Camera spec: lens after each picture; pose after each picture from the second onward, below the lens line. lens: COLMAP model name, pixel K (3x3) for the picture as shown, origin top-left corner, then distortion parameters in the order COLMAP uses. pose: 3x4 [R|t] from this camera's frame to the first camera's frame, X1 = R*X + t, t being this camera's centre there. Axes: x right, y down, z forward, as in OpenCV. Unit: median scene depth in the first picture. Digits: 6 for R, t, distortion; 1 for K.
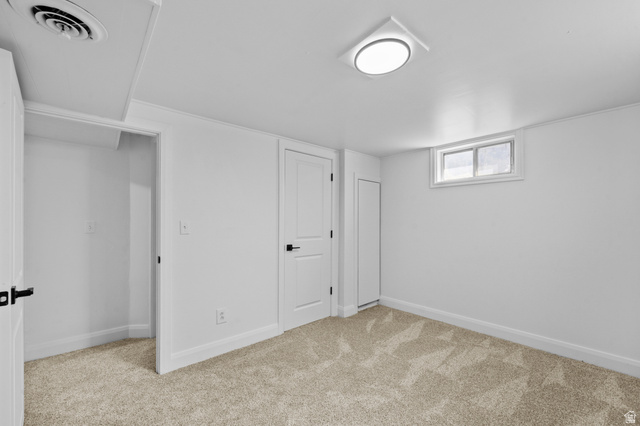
lens RADIAL K [[252.1, 0, 318.4], [0, 252.1, 218.6], [0, 0, 1]] dist [-0.001513, -0.000070]
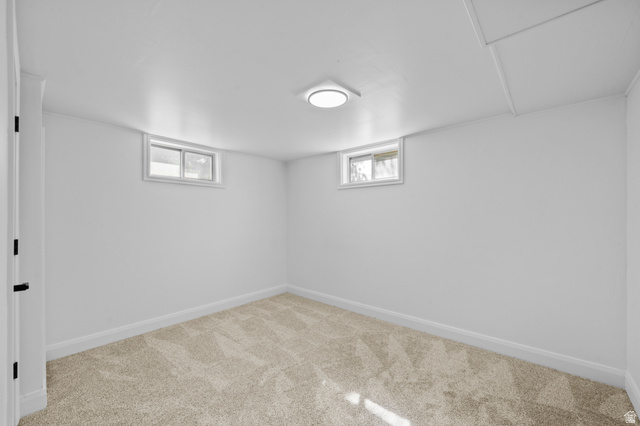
lens RADIAL K [[252.1, 0, 318.3], [0, 252.1, 216.2], [0, 0, 1]] dist [-0.001513, -0.000070]
pose [[-0.101959, 0.009830, 0.994740, -0.599266], [-0.007044, 0.999919, -0.010603, 0.007528], [-0.994764, -0.008088, -0.101881, 0.645881]]
